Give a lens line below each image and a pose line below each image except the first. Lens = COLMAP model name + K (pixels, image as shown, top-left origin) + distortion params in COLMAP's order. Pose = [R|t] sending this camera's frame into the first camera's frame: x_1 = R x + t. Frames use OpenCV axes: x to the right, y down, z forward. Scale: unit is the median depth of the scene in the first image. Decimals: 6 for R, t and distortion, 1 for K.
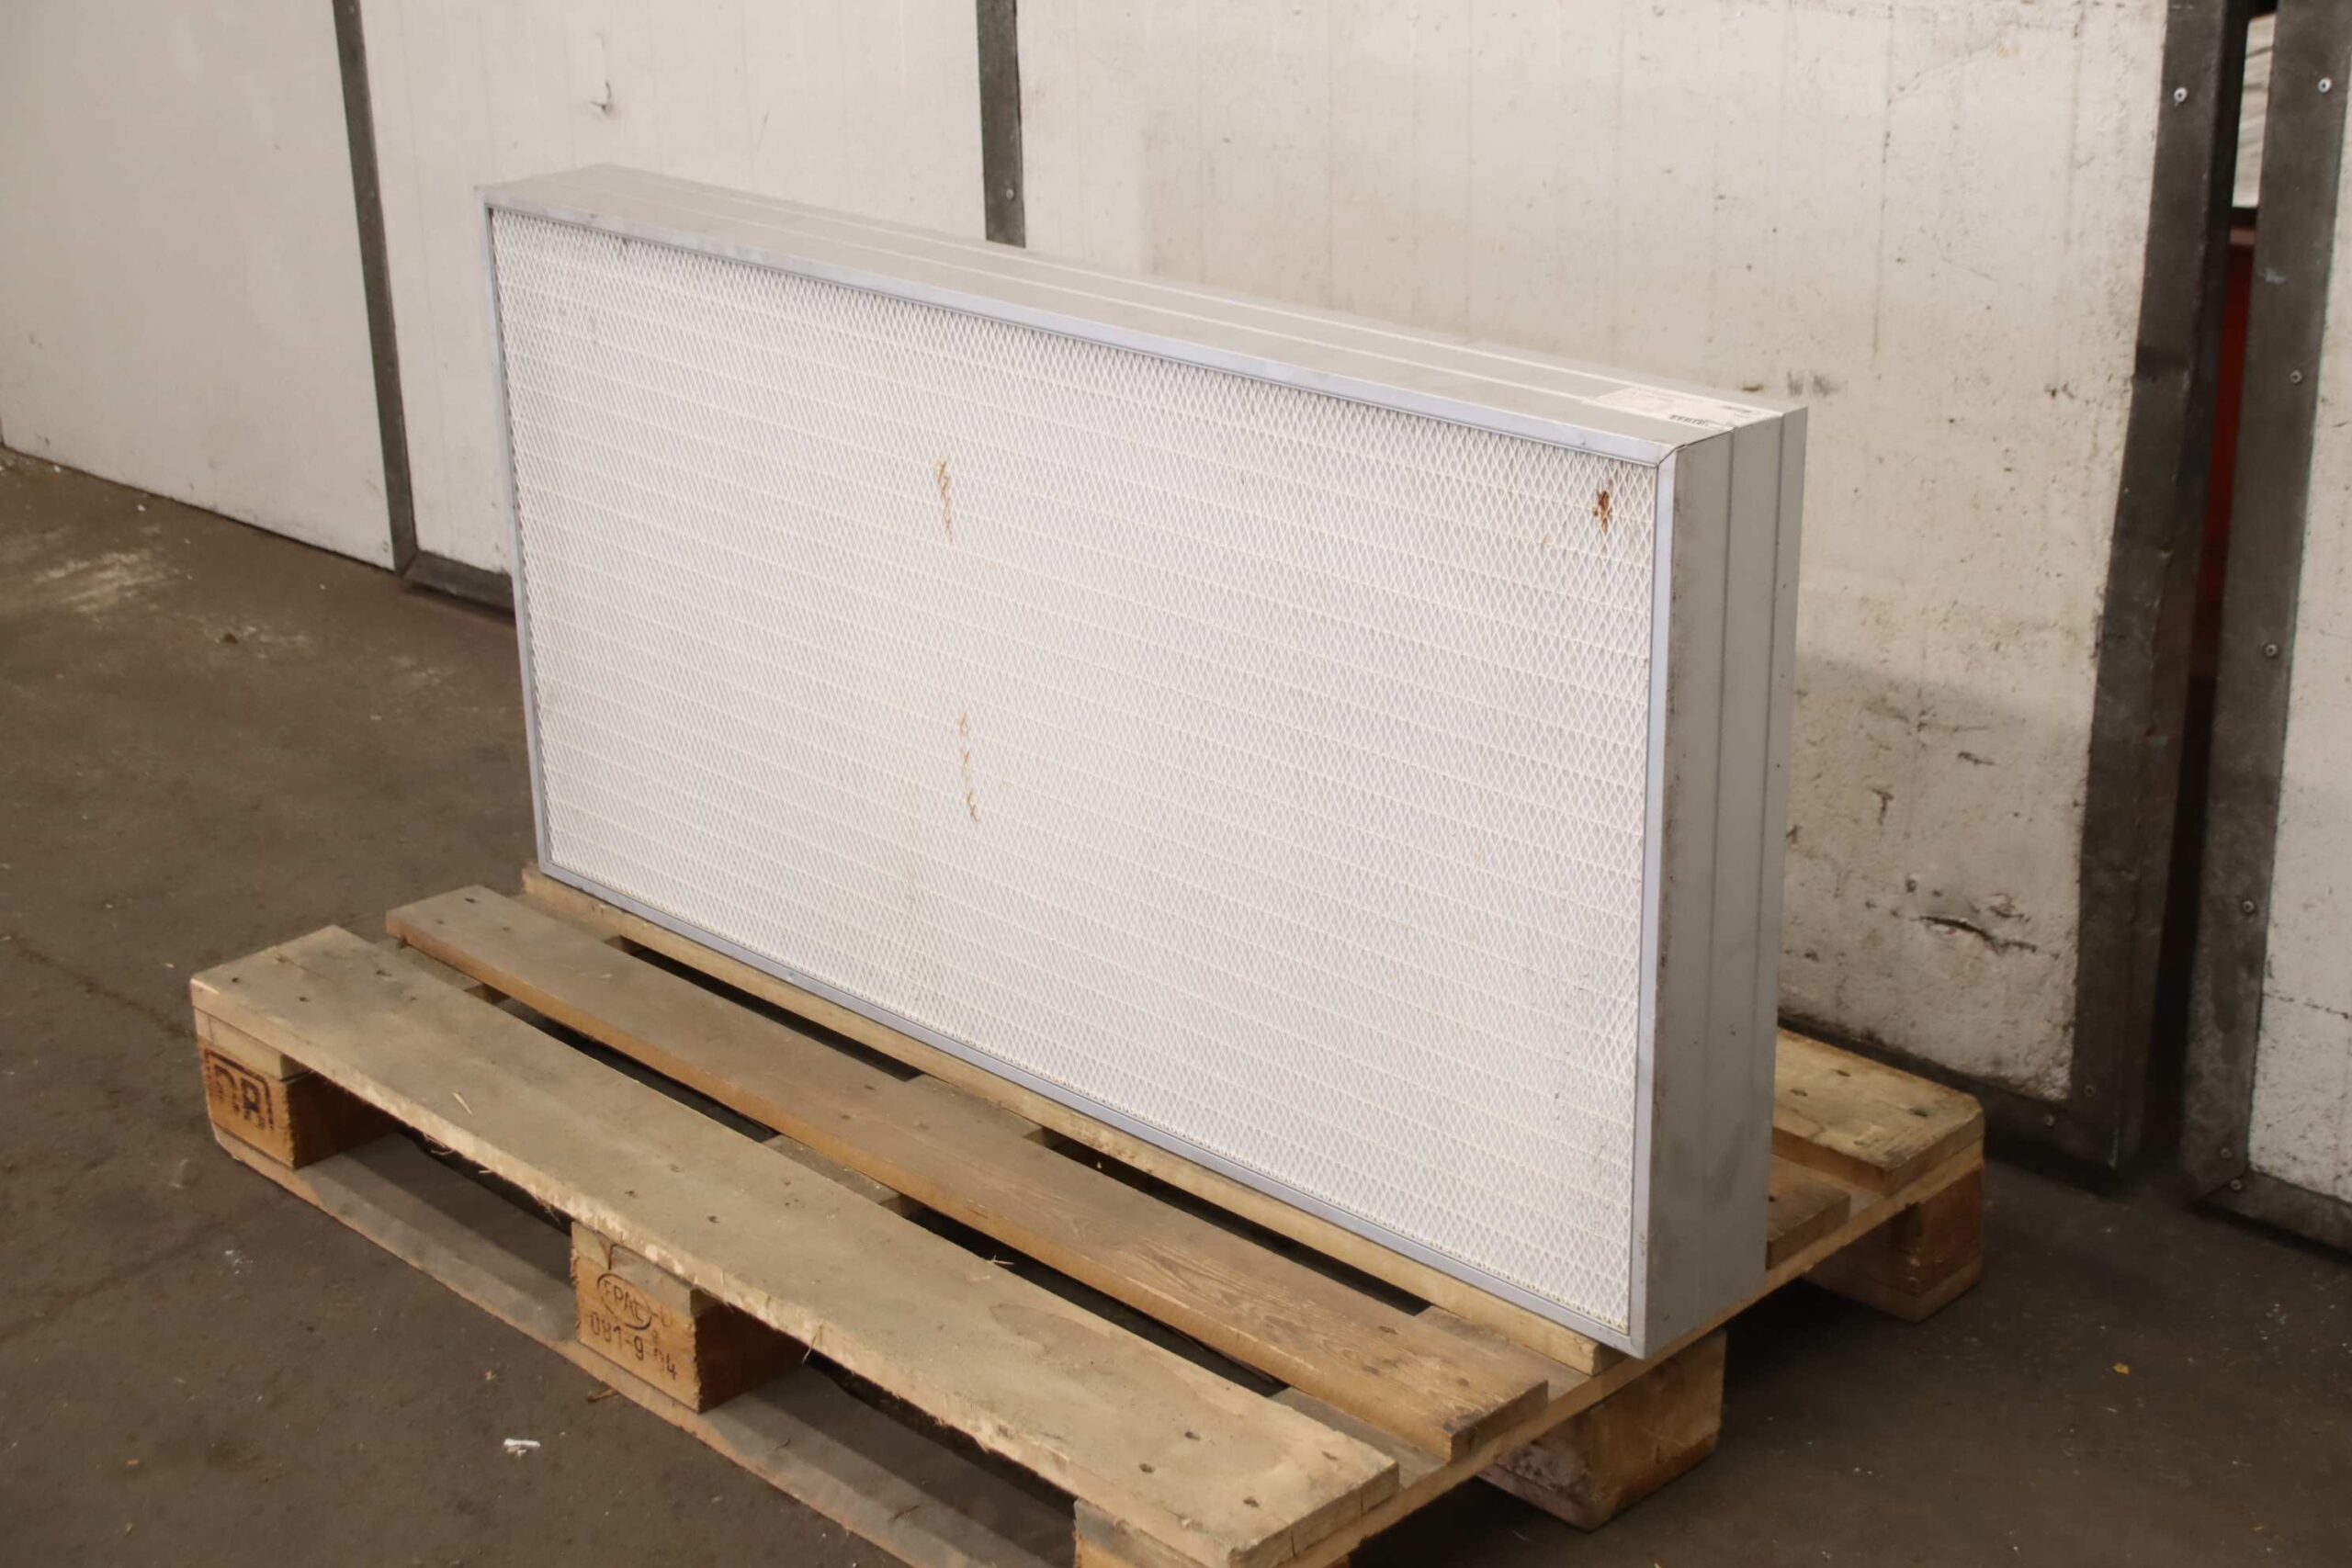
lens RADIAL K [[3420.1, 0, 1213.7], [0, 3420.1, 787.1], [0, 0, 1]] dist [0.028798, 0.192186]
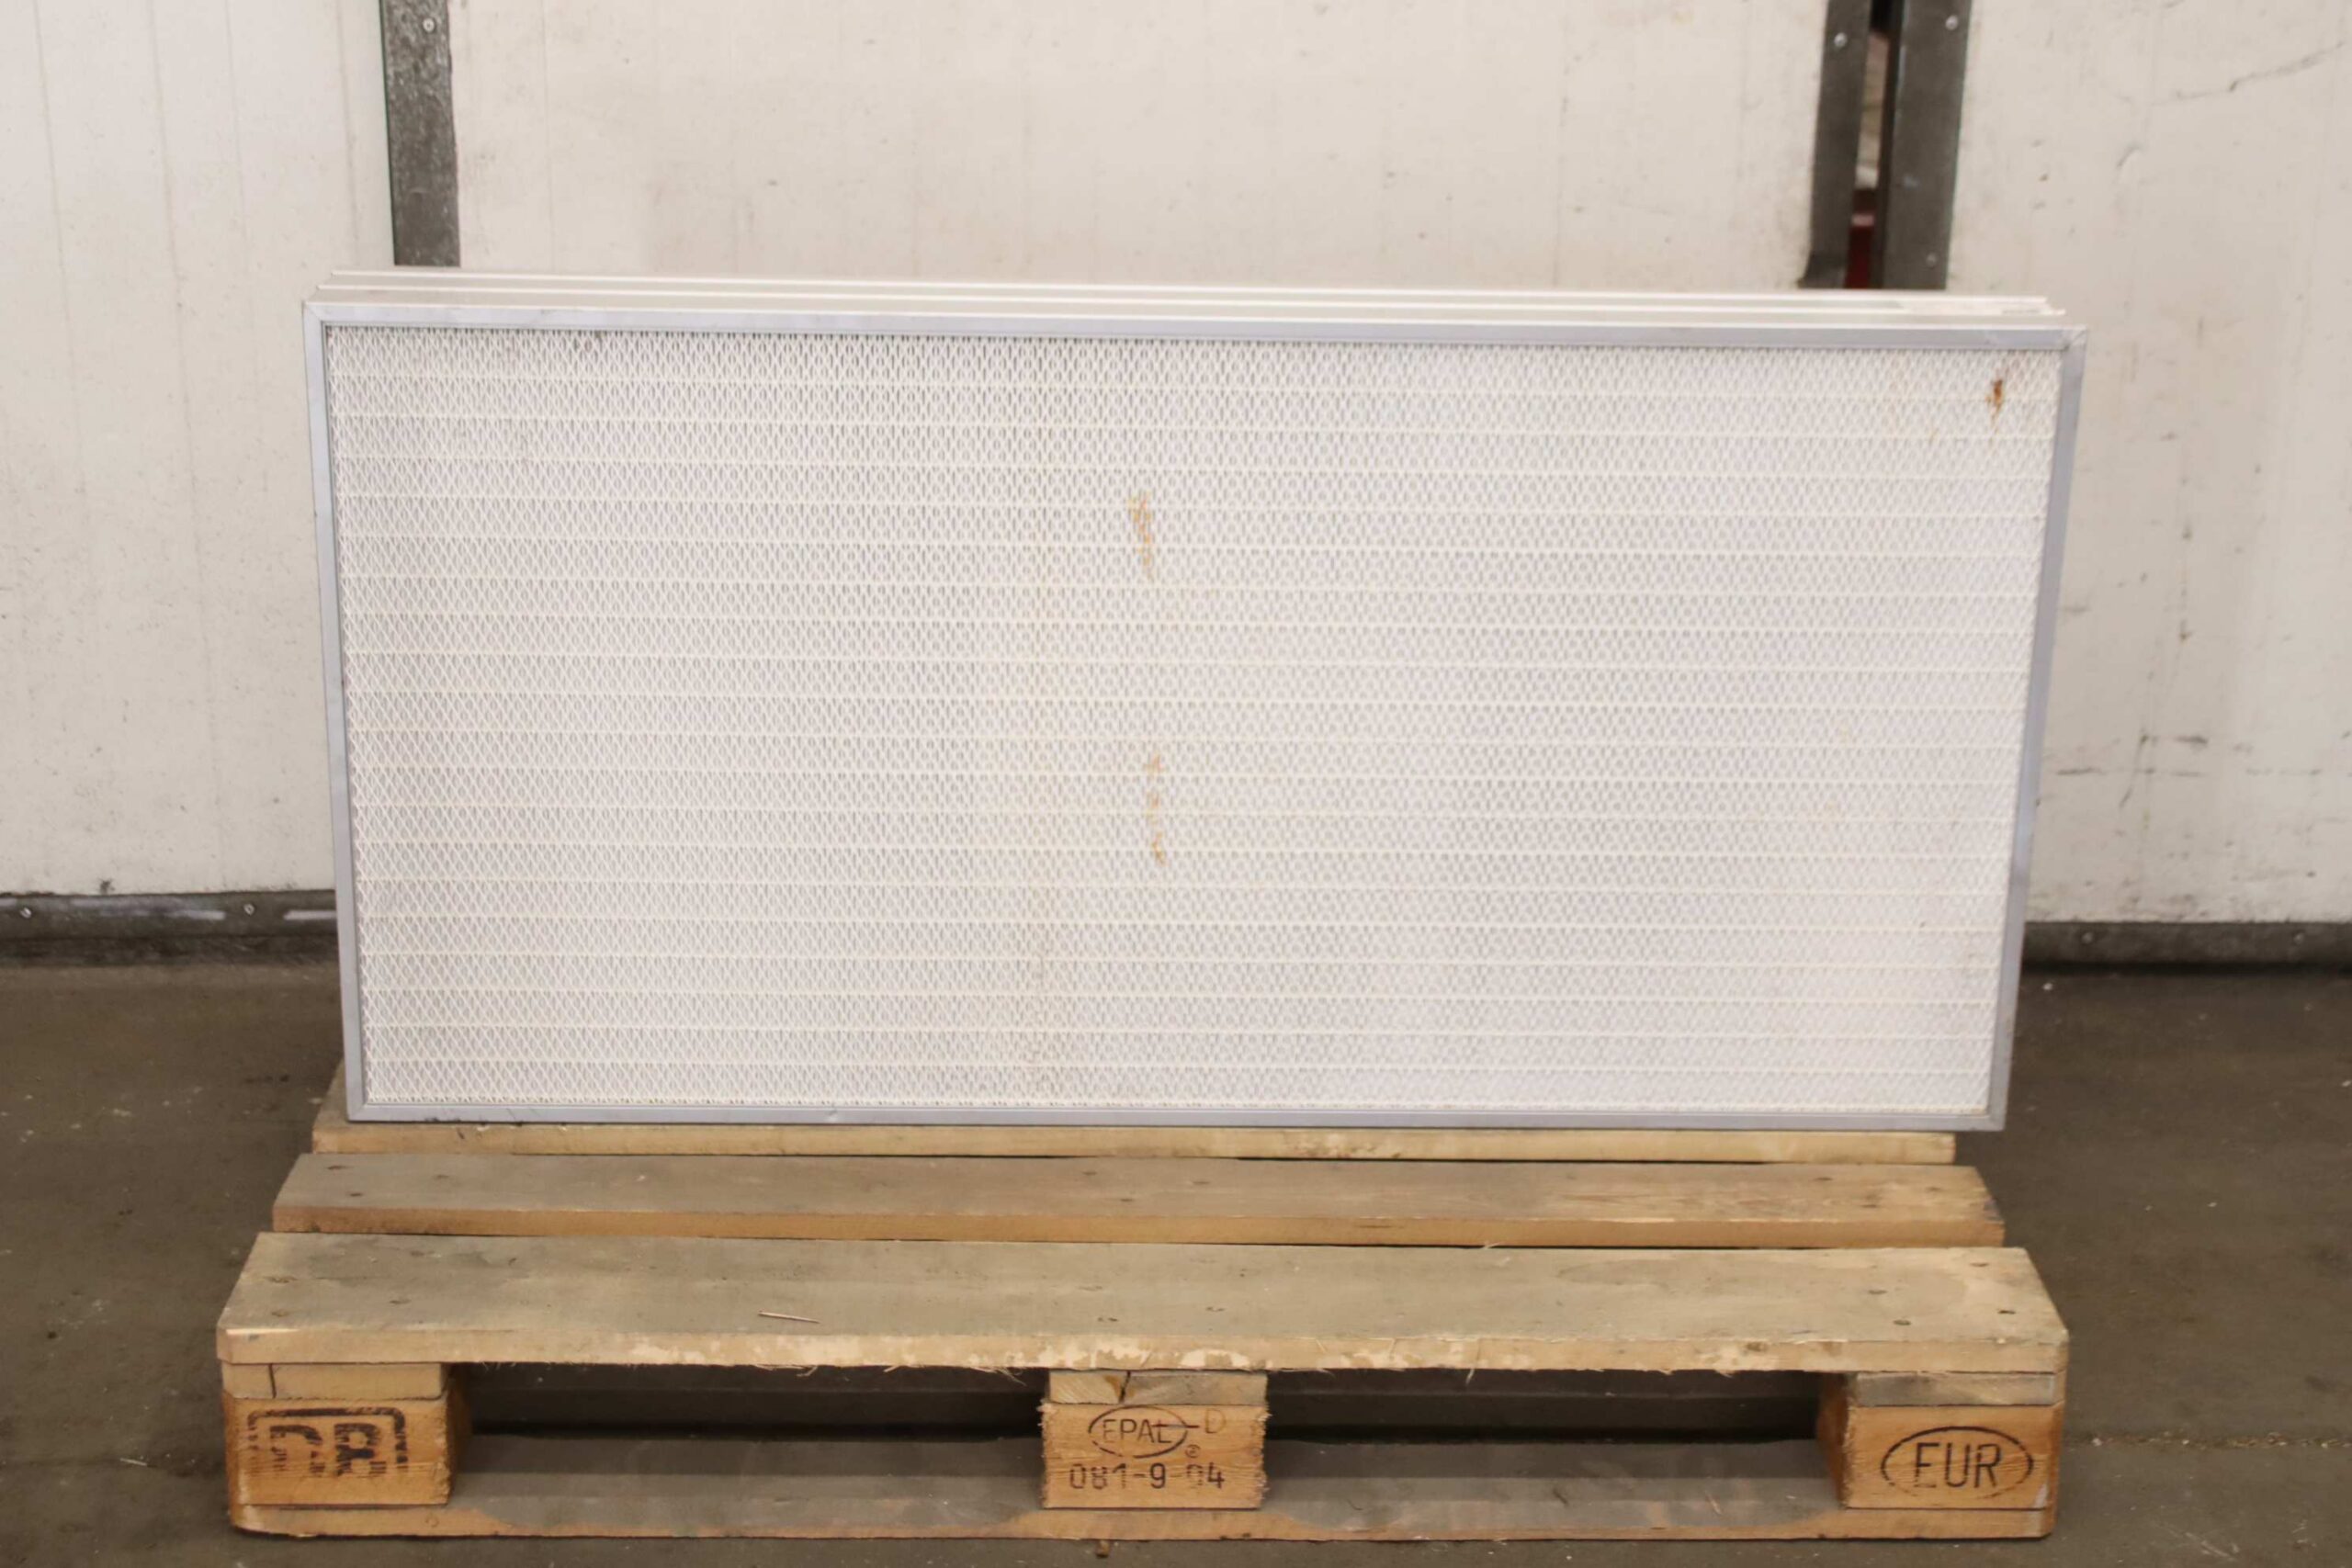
lens RADIAL K [[3655.6, 0, 1225.1], [0, 3655.6, 781.6], [0, 0, 1]] dist [0.007309, 0.604604]
pose [[0.681262, -0.205434, 0.702623, -0.758944], [0.228507, 0.971534, 0.062499, -0.071582], [-0.695462, 0.117977, 0.708812, 0.244648]]
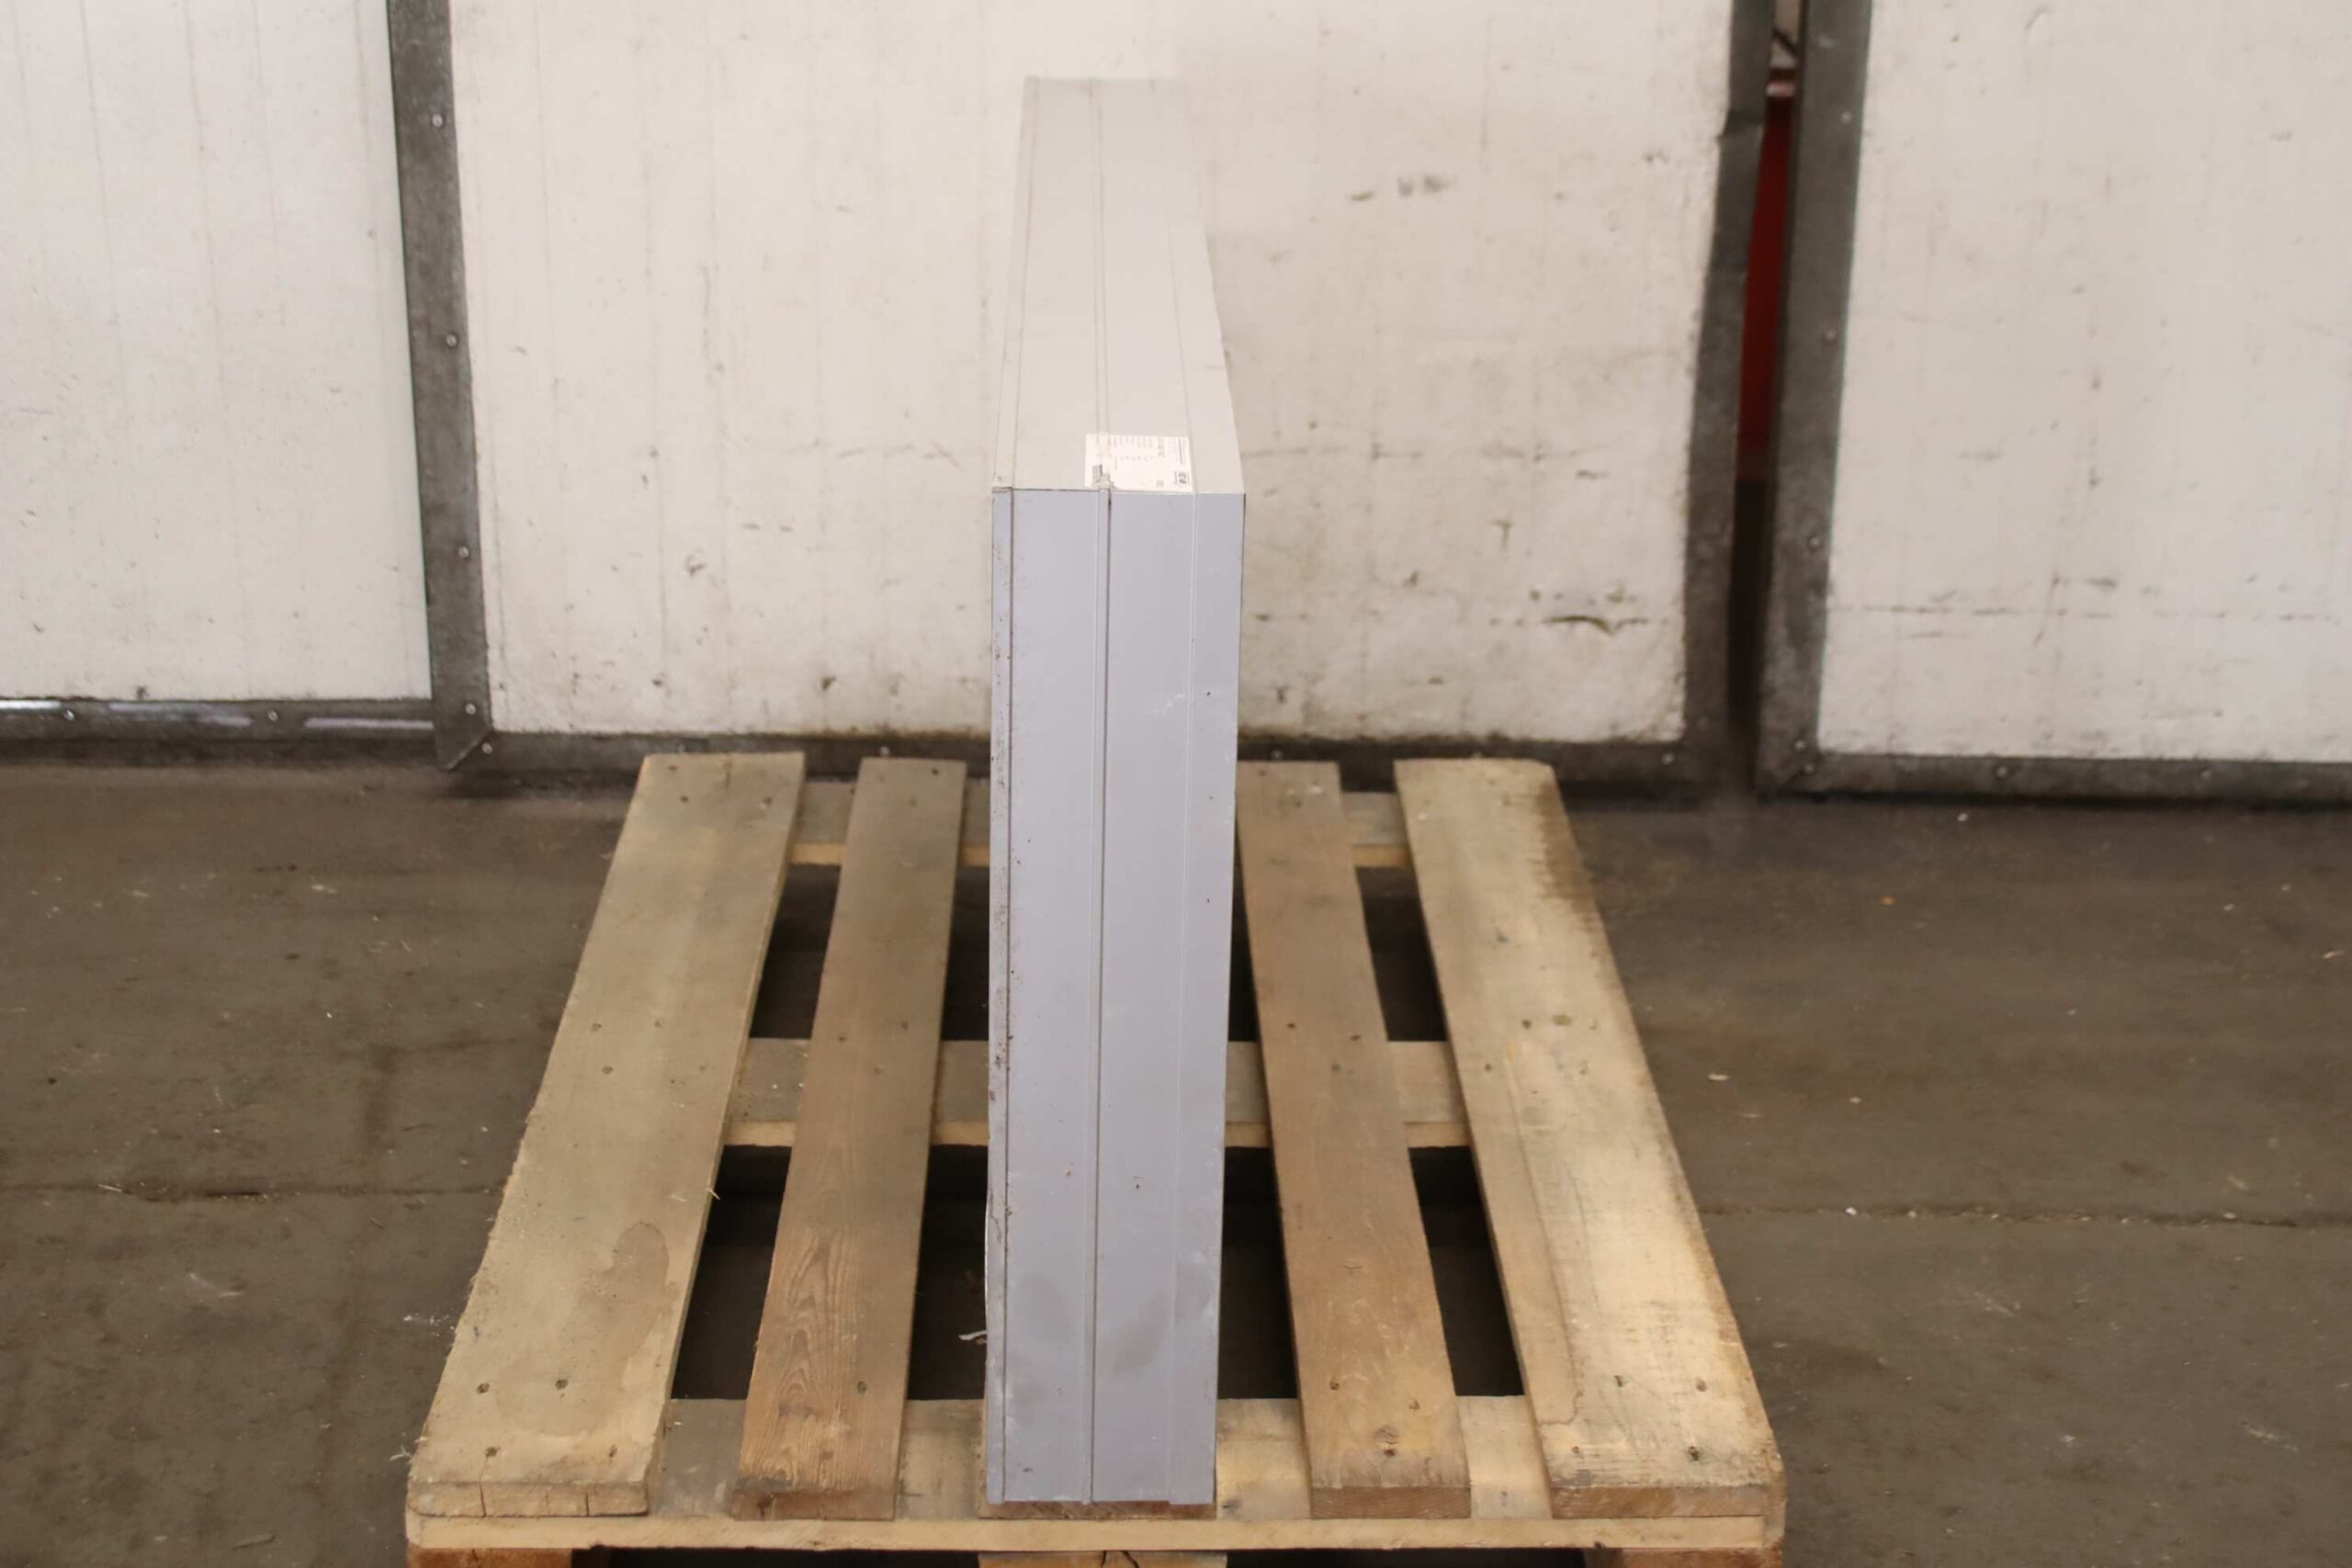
lens RADIAL K [[3655.6, 0, 1225.1], [0, 3655.6, 781.6], [0, 0, 1]] dist [0.007309, 0.604604]
pose [[0.722880, -0.211978, 0.657655, -0.753866], [0.217700, 0.973177, 0.074386, -0.027313], [-0.655783, 0.089399, 0.749638, 0.129196]]
